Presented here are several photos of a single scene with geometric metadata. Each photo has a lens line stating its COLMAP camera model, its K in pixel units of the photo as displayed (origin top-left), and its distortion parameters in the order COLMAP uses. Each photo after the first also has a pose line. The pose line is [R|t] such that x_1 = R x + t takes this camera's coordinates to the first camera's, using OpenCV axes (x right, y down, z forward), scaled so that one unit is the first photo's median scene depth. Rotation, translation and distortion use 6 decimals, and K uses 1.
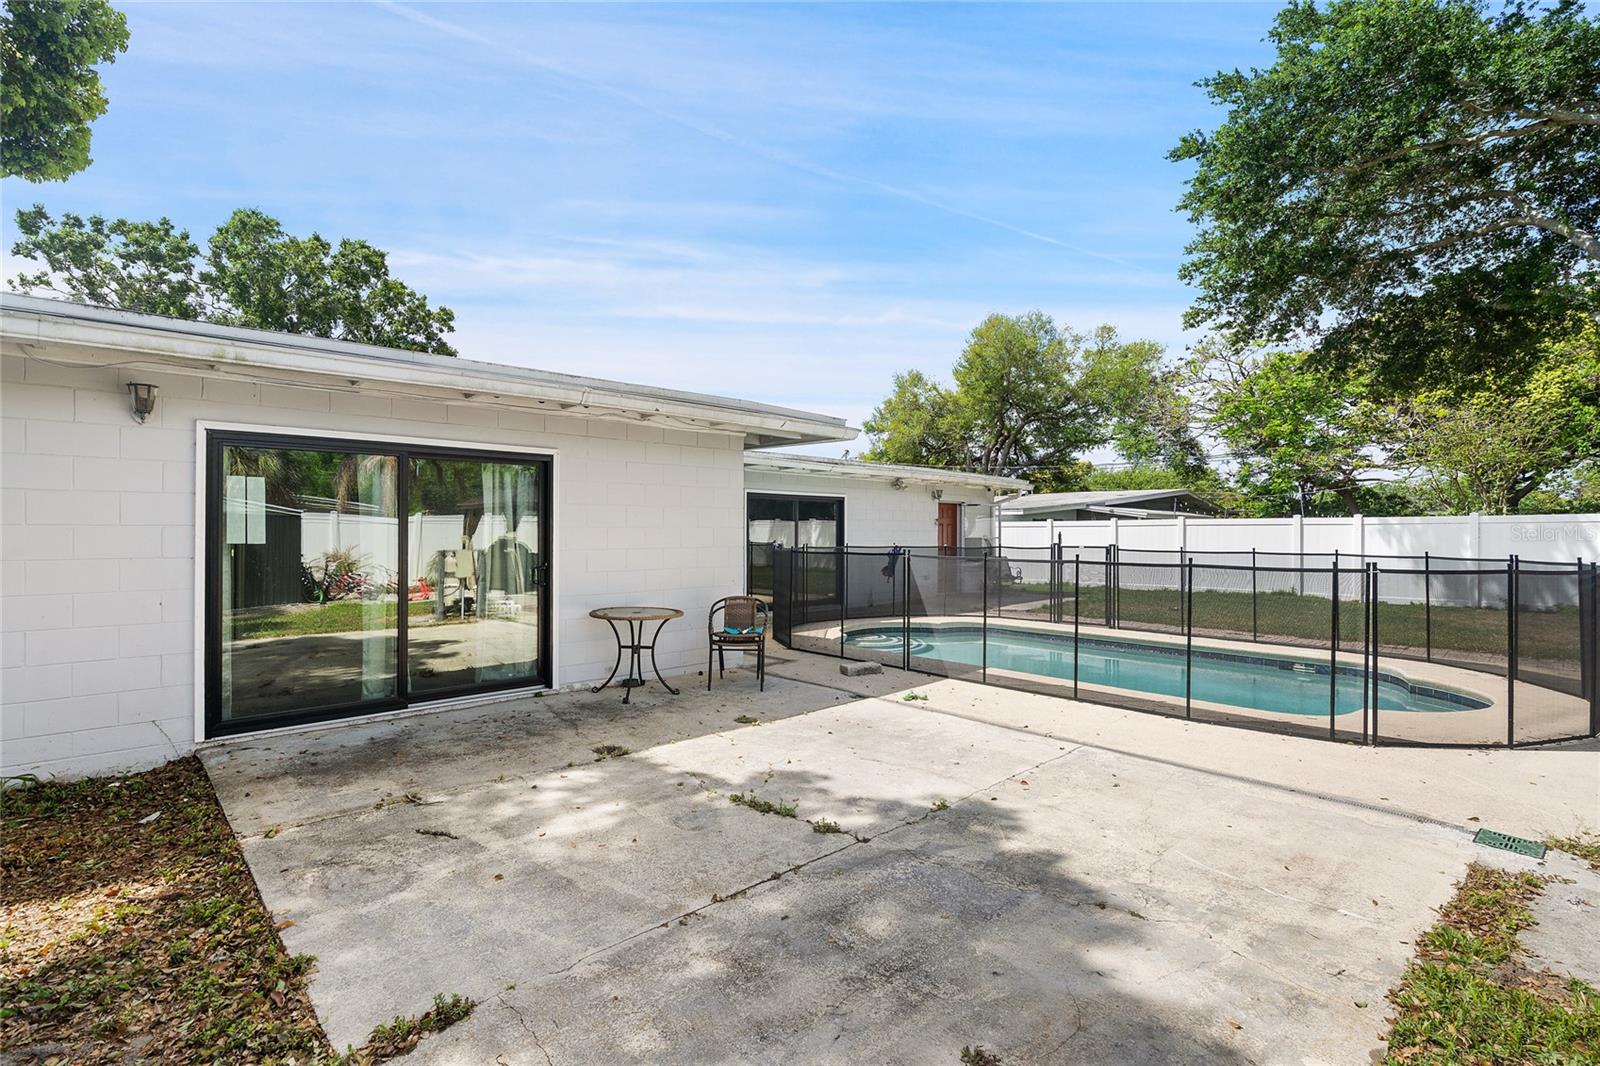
lens RADIAL K [[711.4, 0, 800.0], [0, 711.4, 533.0], [0, 0, 1]] dist [-0.010253, 0.000304]
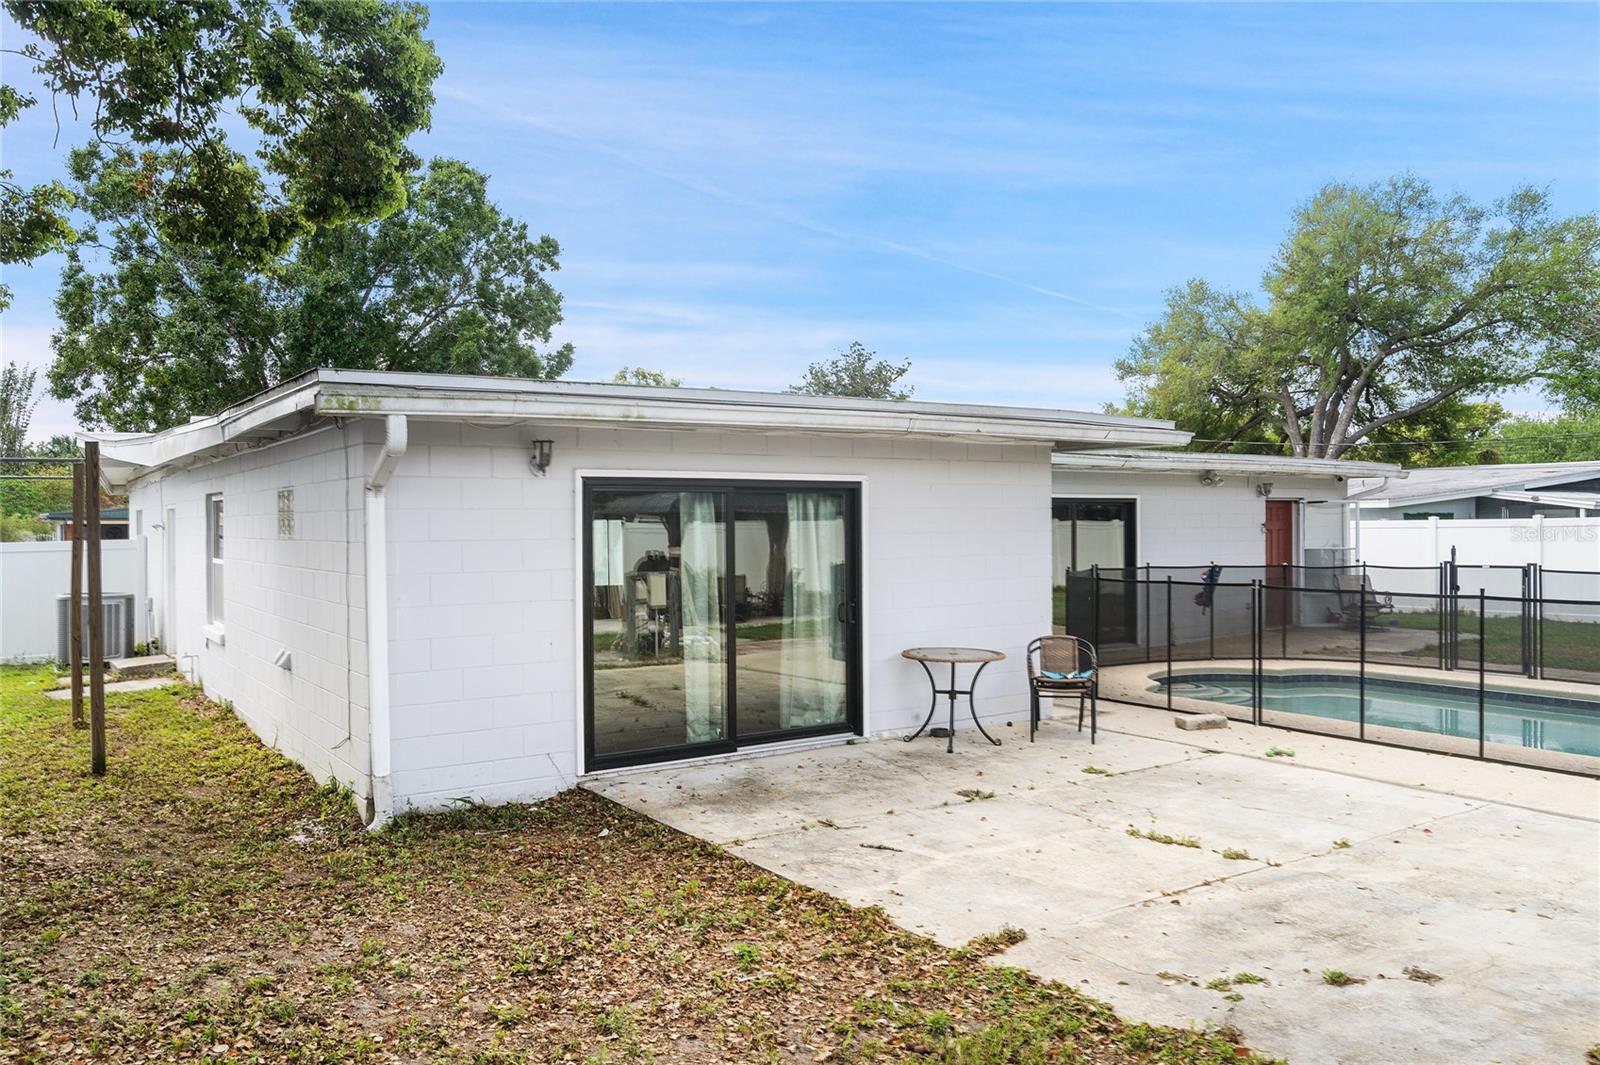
lens RADIAL K [[1146.1, 0, 800.0], [0, 1146.1, 532.5], [0, 0, 1]] dist [0.010085, 0.001662]
pose [[0.987428, -0.009958, -0.157758, -0.165381], [0.011228, 0.999911, 0.007166, -0.047872], [0.157673, -0.008847, 0.987452, -0.407934]]
